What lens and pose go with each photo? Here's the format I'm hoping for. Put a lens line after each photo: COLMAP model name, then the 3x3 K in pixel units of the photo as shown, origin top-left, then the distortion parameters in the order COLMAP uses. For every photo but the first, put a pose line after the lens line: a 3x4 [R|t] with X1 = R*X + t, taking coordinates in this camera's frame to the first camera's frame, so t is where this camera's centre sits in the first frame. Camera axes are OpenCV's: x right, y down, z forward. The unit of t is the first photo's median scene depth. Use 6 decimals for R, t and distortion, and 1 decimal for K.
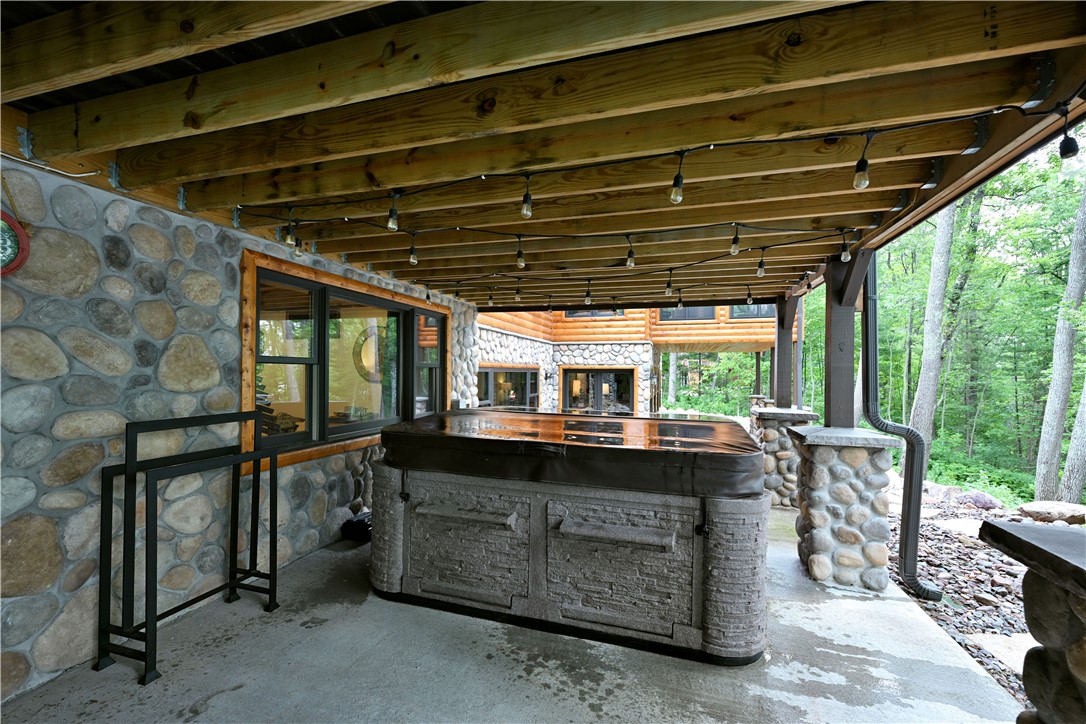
lens RADIAL K [[462.1, 0, 538.4], [0, 462.1, 370.1], [0, 0, 1]] dist [0.000863, 0.000074]
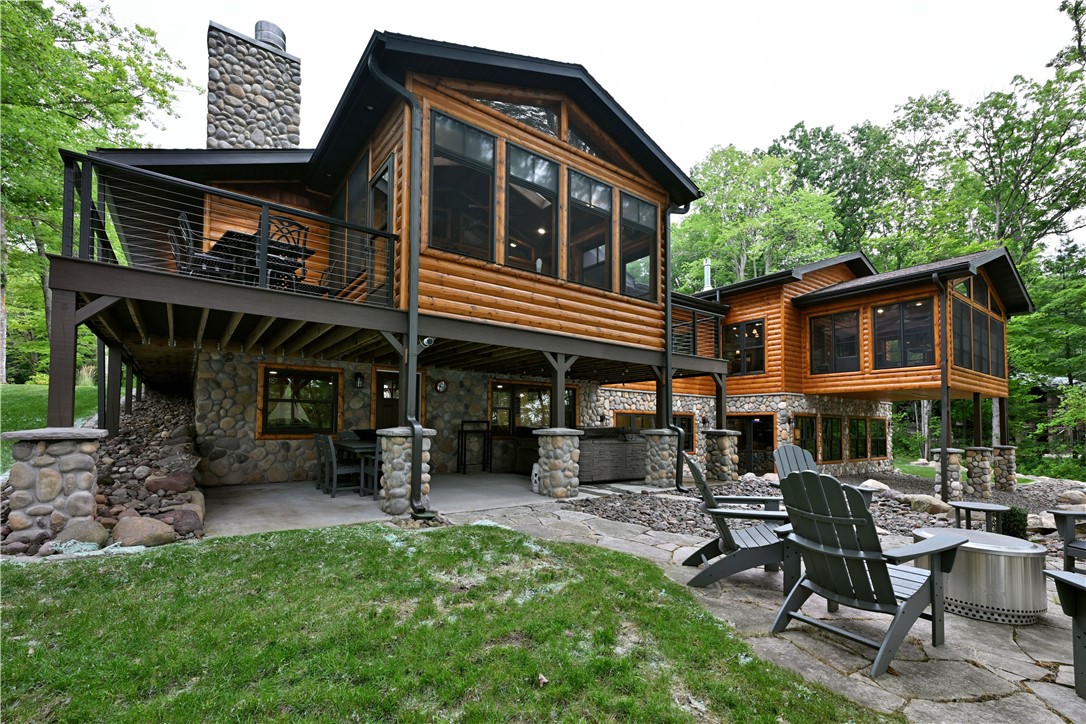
lens RADIAL K [[490.4, 0, 546.2], [0, 490.4, 406.8], [0, 0, 1]] dist [0.031792, -0.000126]
pose [[0.804514, -0.023858, -0.593454, 1.071338], [-0.001507, 0.999108, -0.042210, 0.069216], [0.593932, 0.034853, 0.803760, -0.972613]]
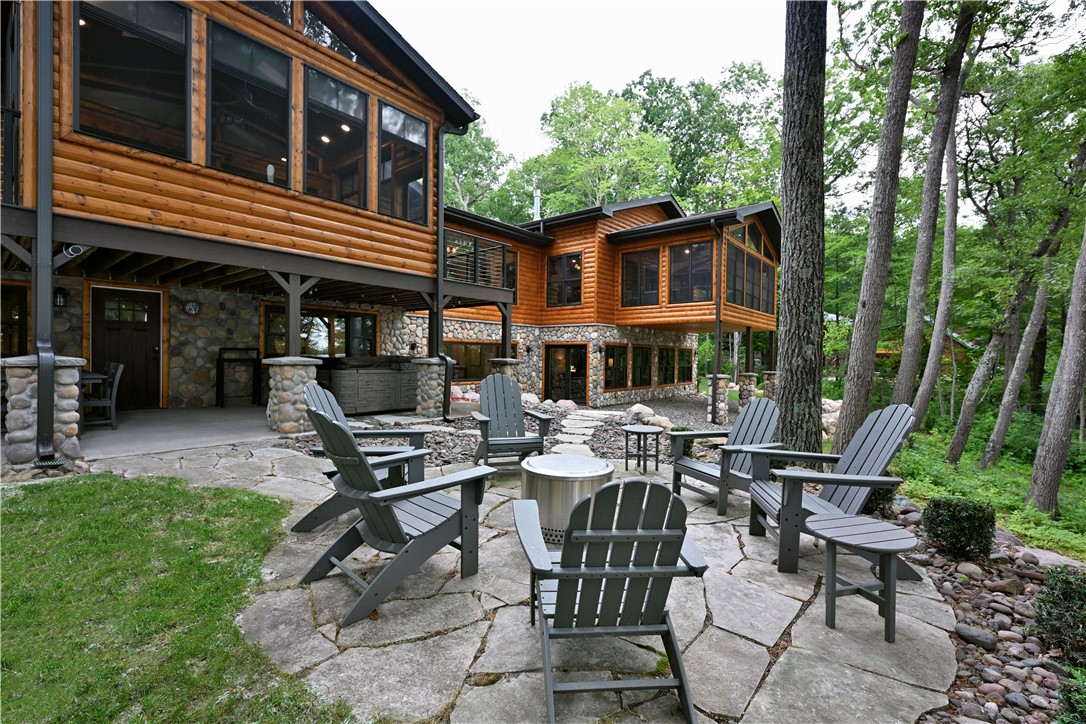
lens RADIAL K [[483.9, 0, 543.0], [0, 483.9, 362.0], [0, 0, 1]] dist [0.015406, -0.000172]
pose [[0.918909, 0.009514, -0.394356, 1.353751], [-0.004735, 0.999903, 0.013089, 0.064640], [0.394442, -0.010160, 0.918865, -0.729249]]
